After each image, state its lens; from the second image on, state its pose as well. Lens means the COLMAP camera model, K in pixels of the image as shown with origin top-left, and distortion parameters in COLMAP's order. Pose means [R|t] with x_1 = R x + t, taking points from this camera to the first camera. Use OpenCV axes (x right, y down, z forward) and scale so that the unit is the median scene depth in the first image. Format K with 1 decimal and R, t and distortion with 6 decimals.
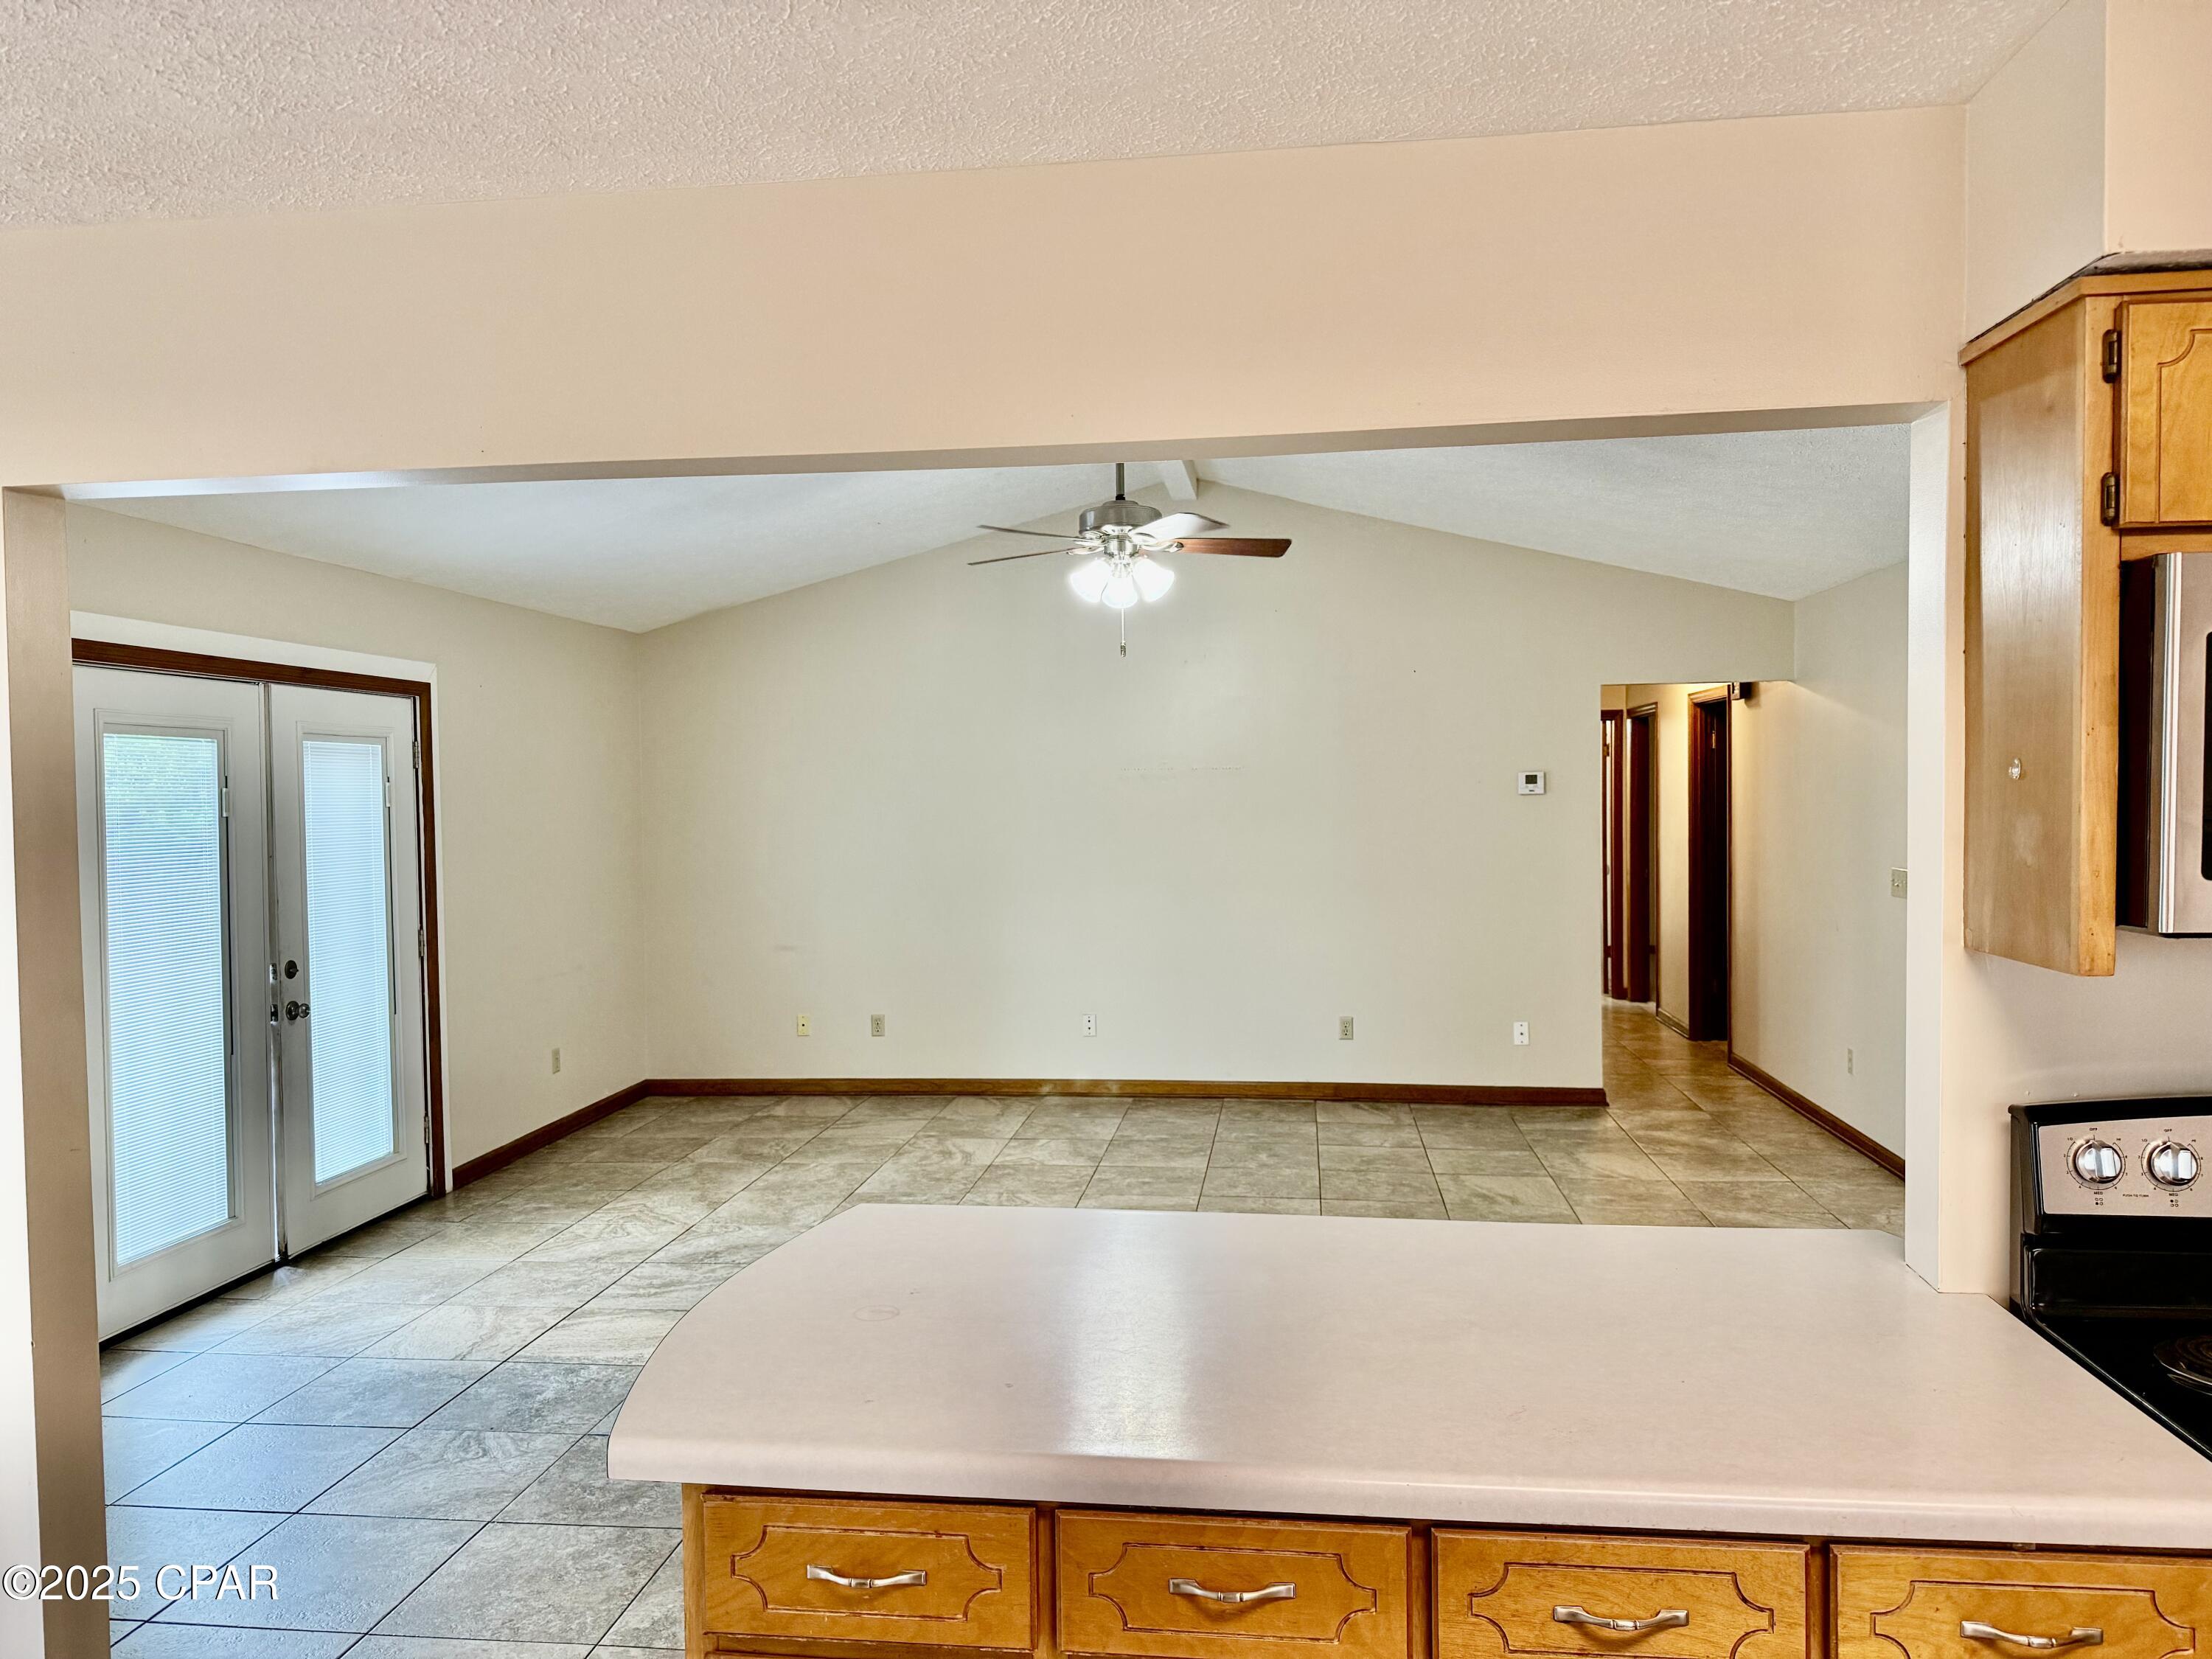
lens RADIAL K [[1550.7, 0, 1106.0], [0, 1550.7, 829.5], [0, 0, 1]] dist [0.143355, -0.182549]
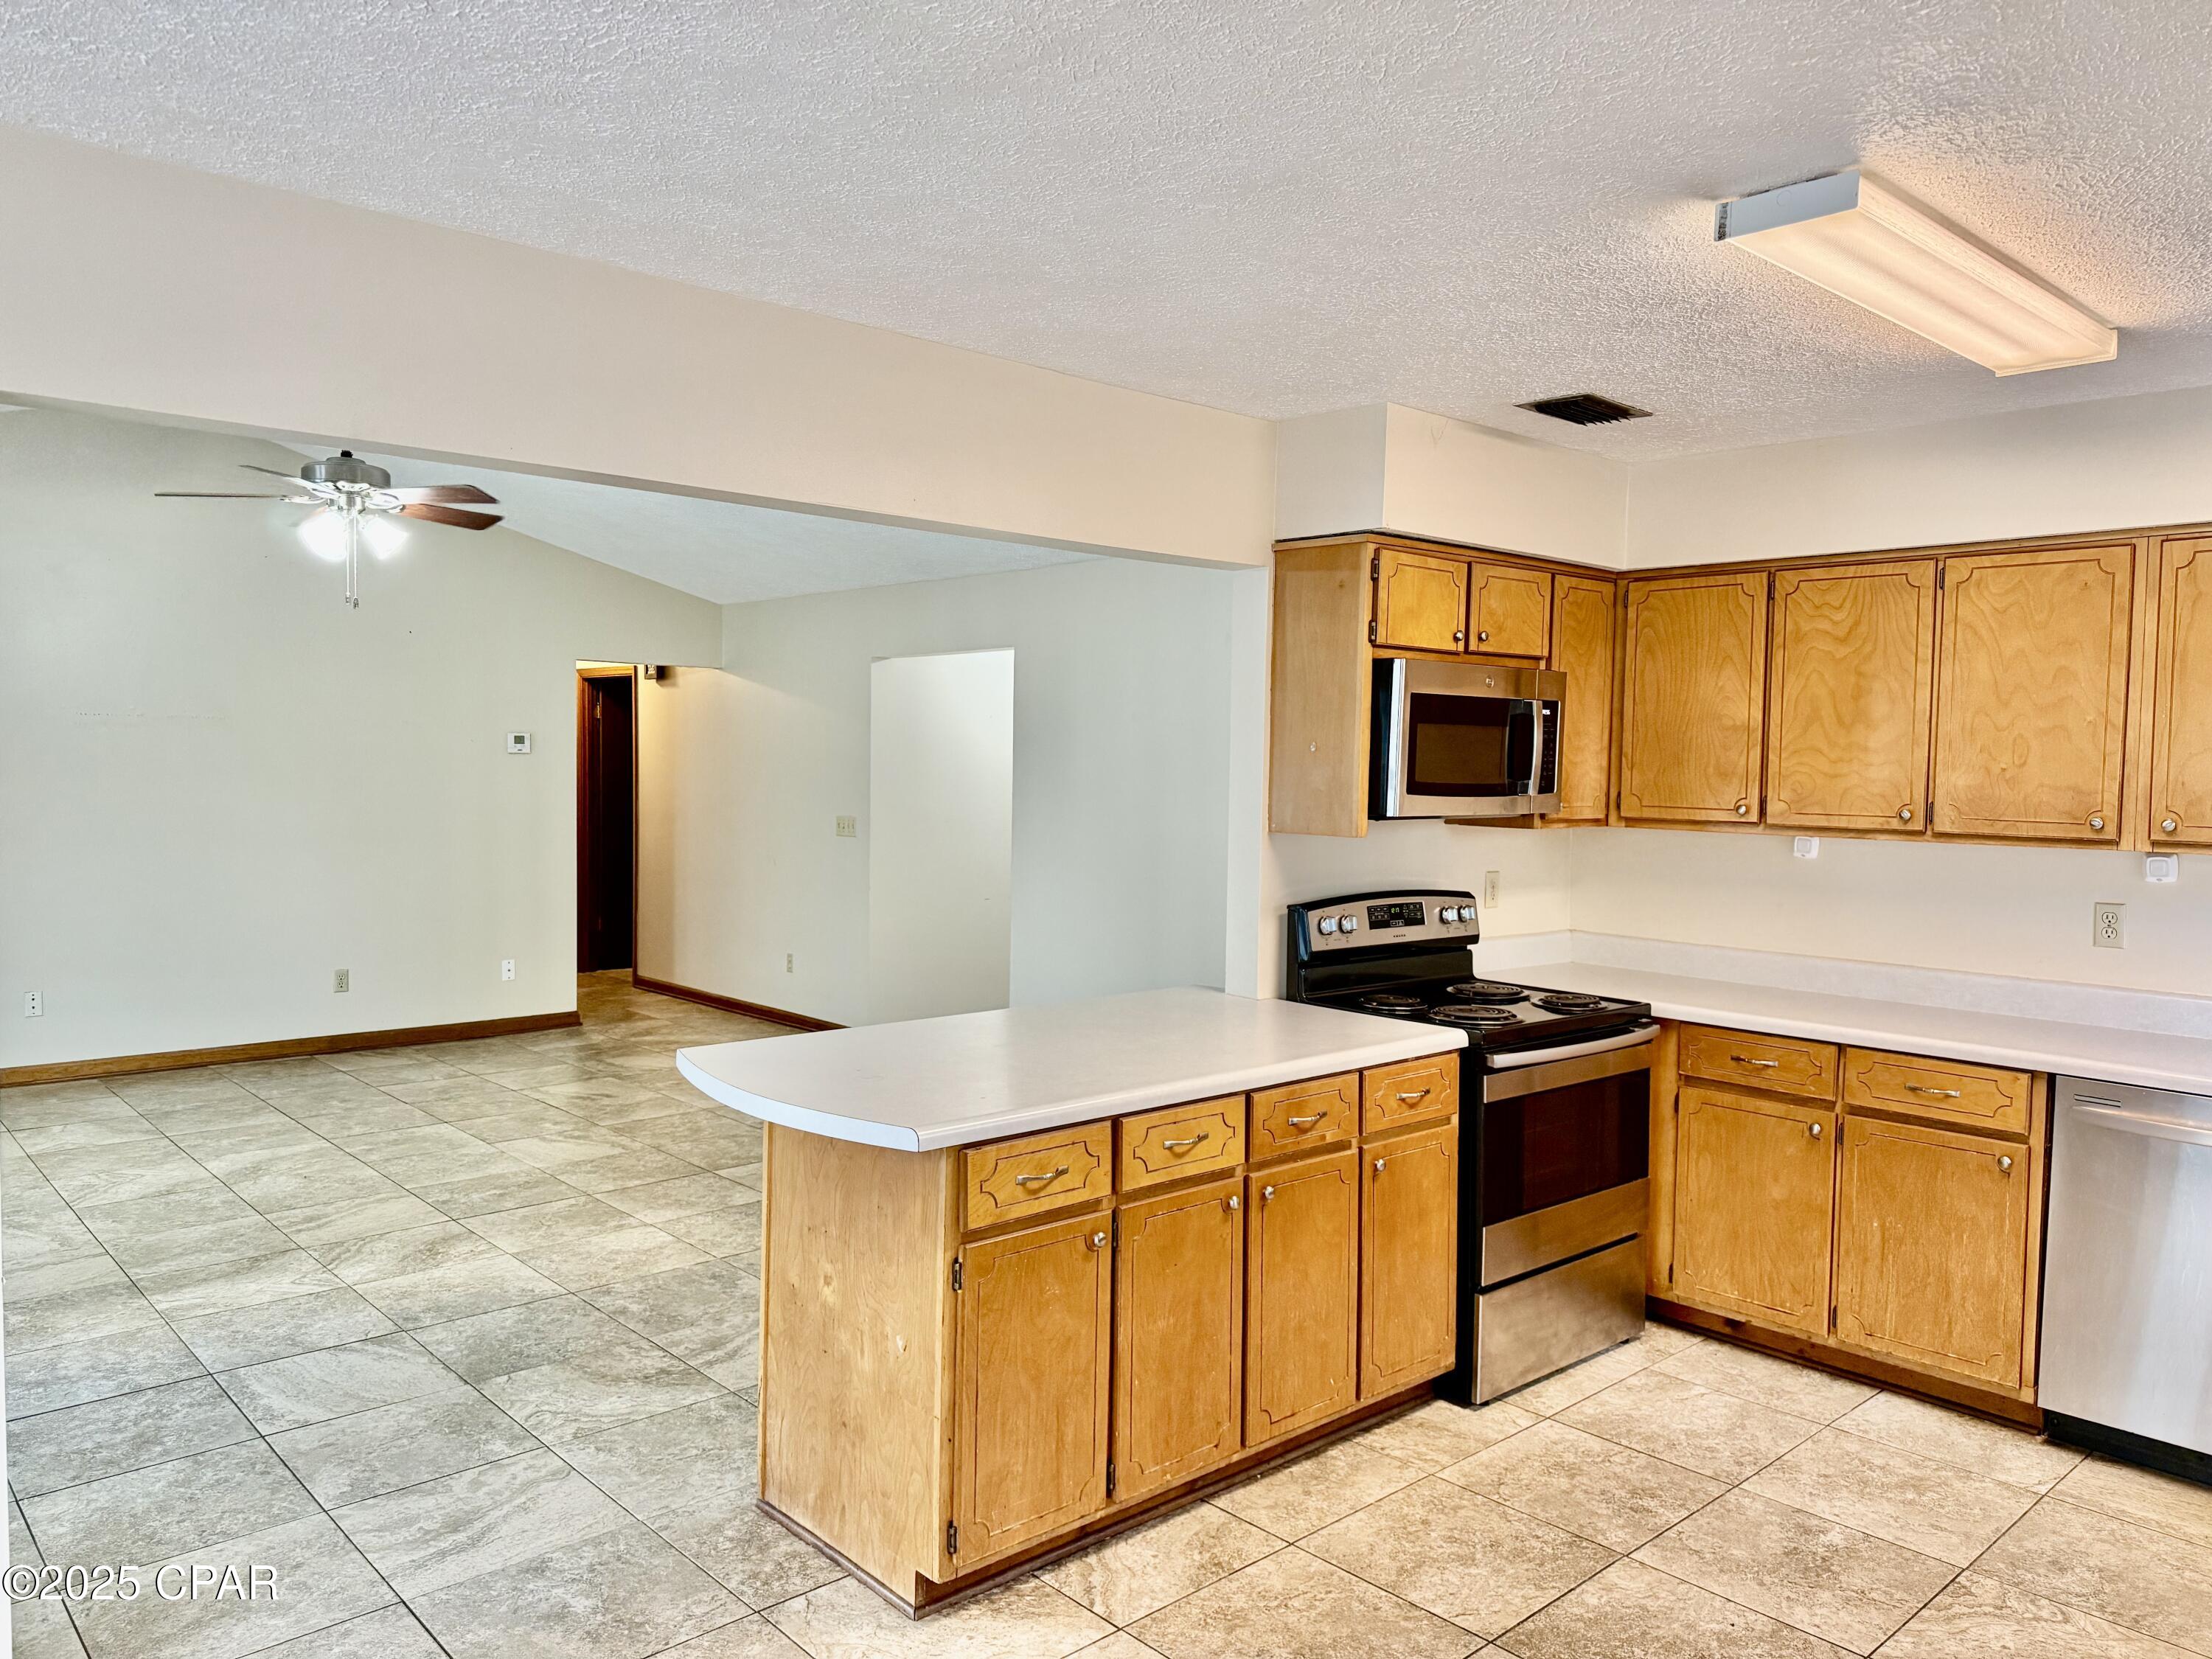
lens RADIAL K [[1572.6, 0, 1116.5], [0, 1572.6, 824.0], [0, 0, 1]] dist [0.063678, -0.082897]
pose [[0.645745, -0.009693, 0.763492, -0.467973], [-0.003086, 0.999878, 0.015304, 0.013546], [-0.763547, -0.012239, 0.645636, -0.069271]]
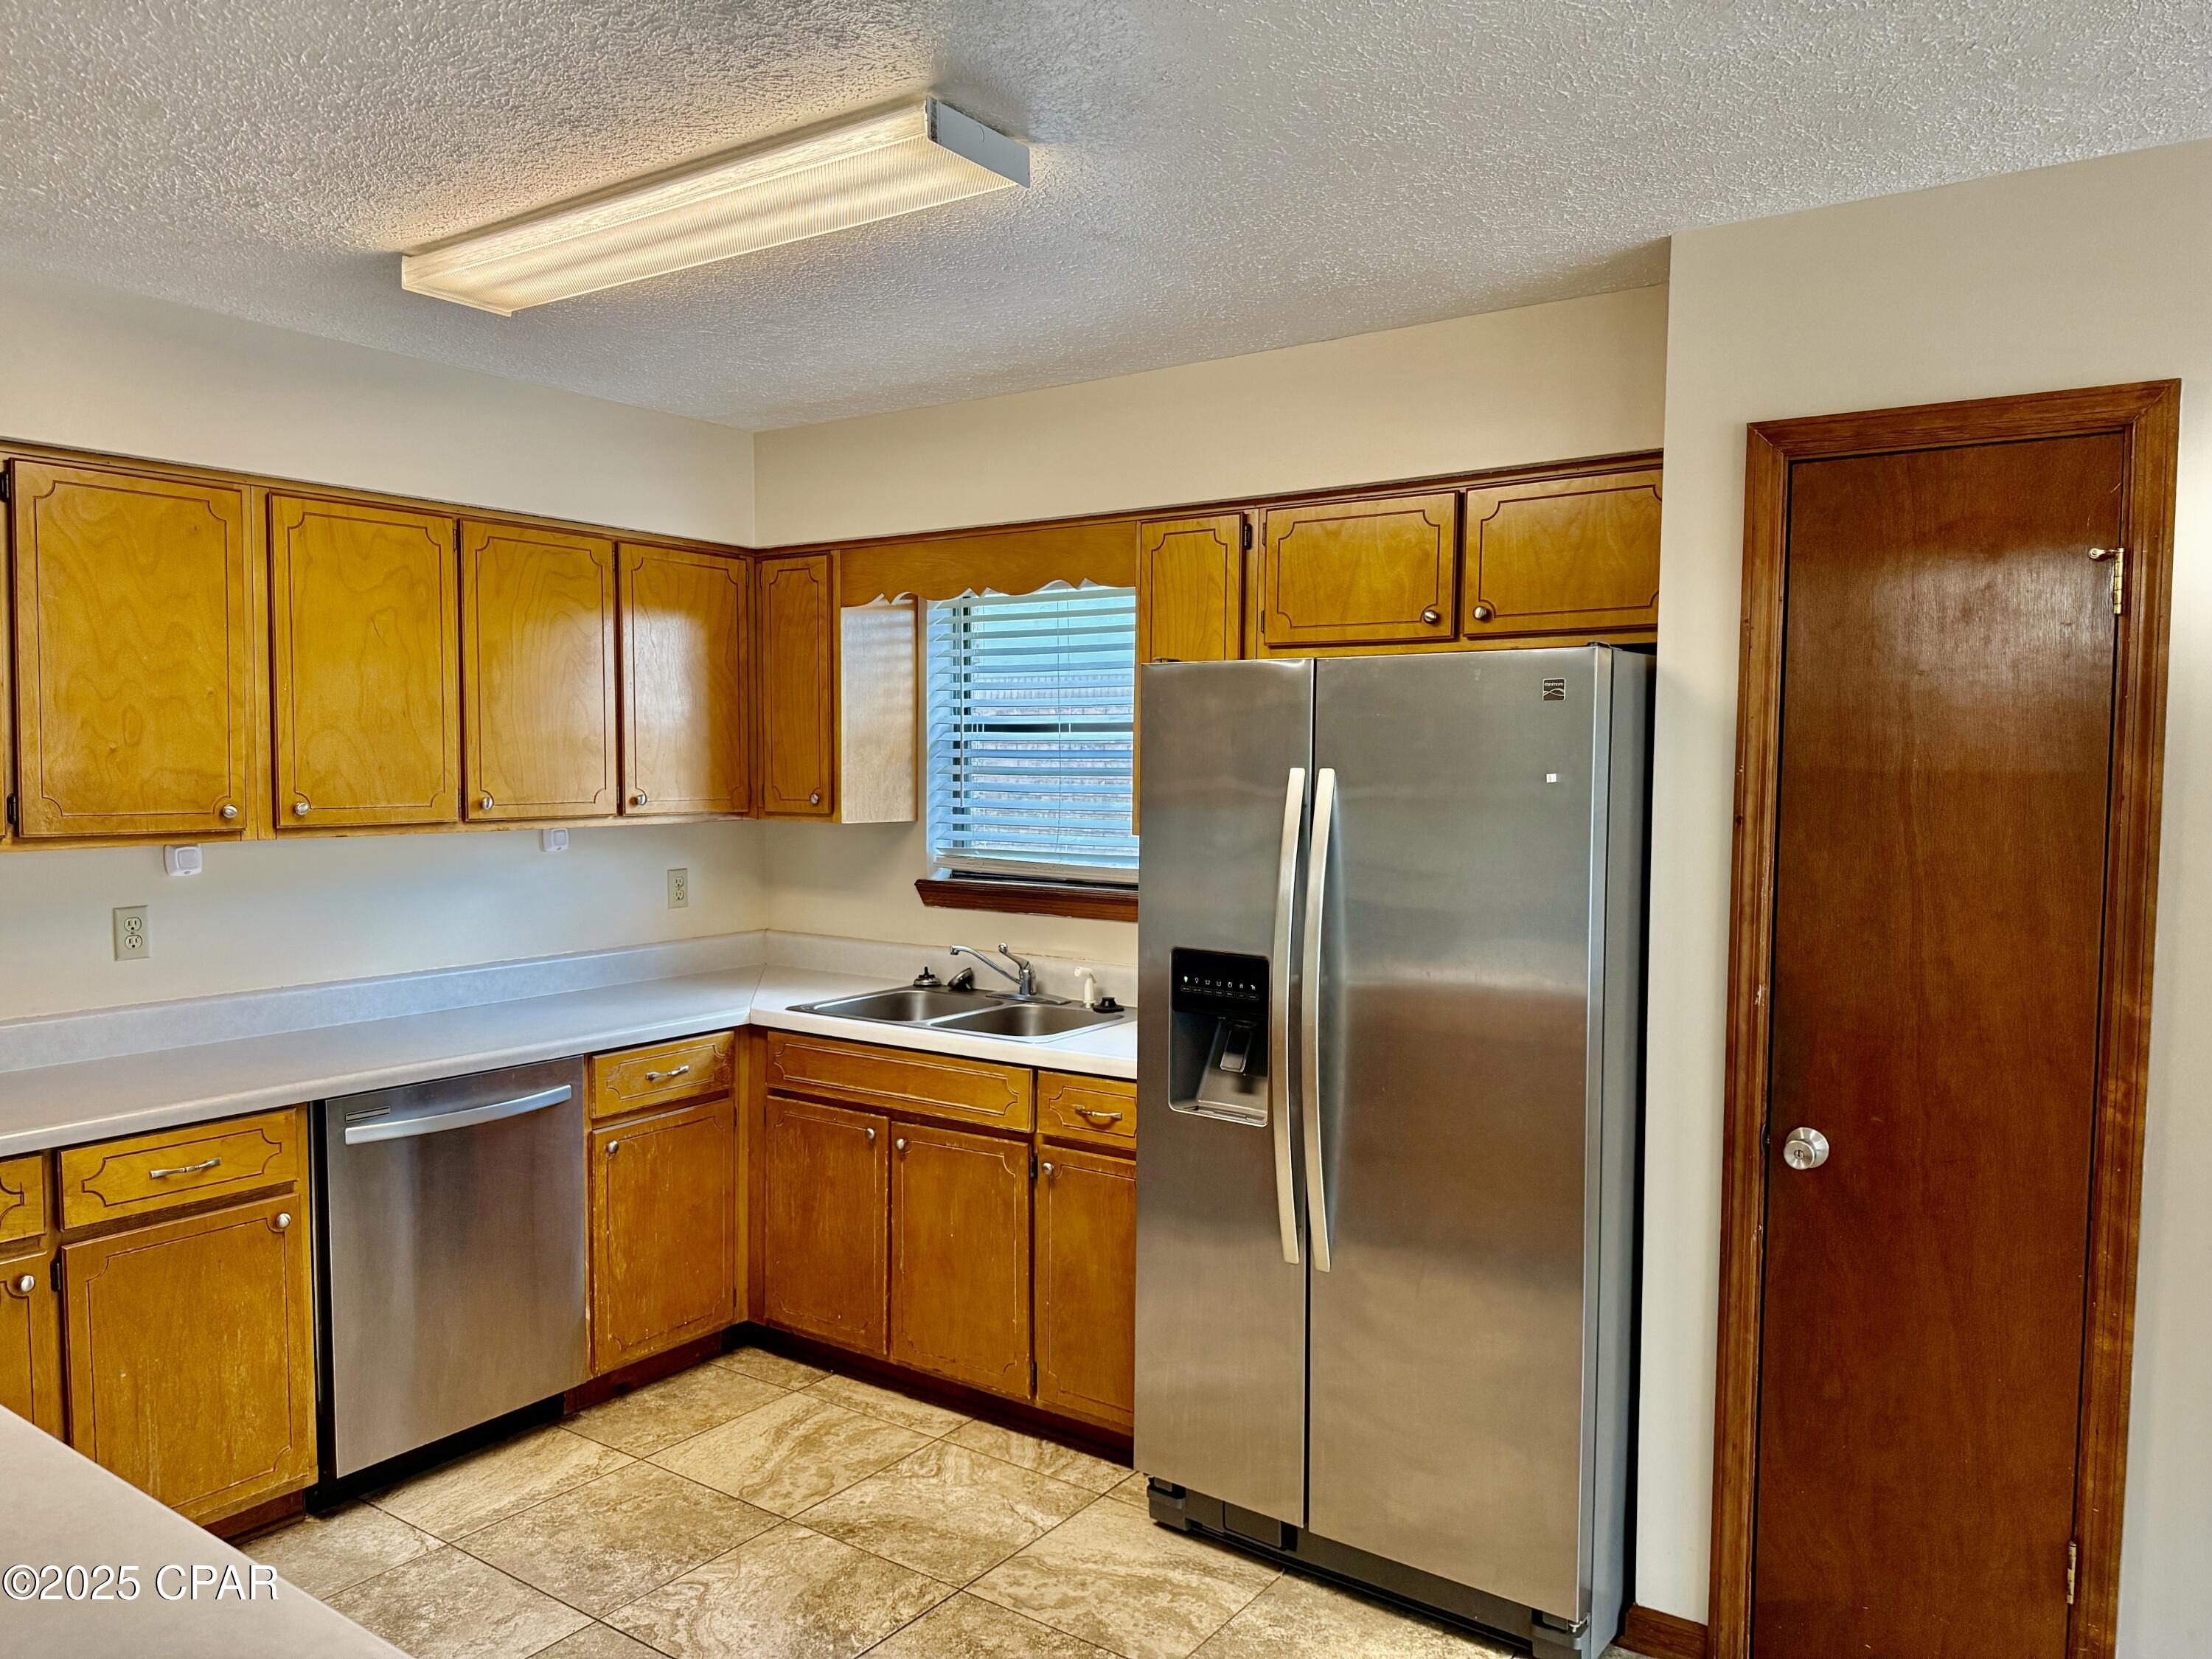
lens RADIAL K [[1562.2, 0, 1105.8], [0, 1562.2, 837.2], [0, 0, 1]] dist [0.135169, -0.195727]
pose [[-0.882250, -0.016572, 0.470490, -0.216536], [0.018750, 0.997350, 0.070289, -0.005037], [-0.470408, 0.070834, -0.879602, 0.461441]]
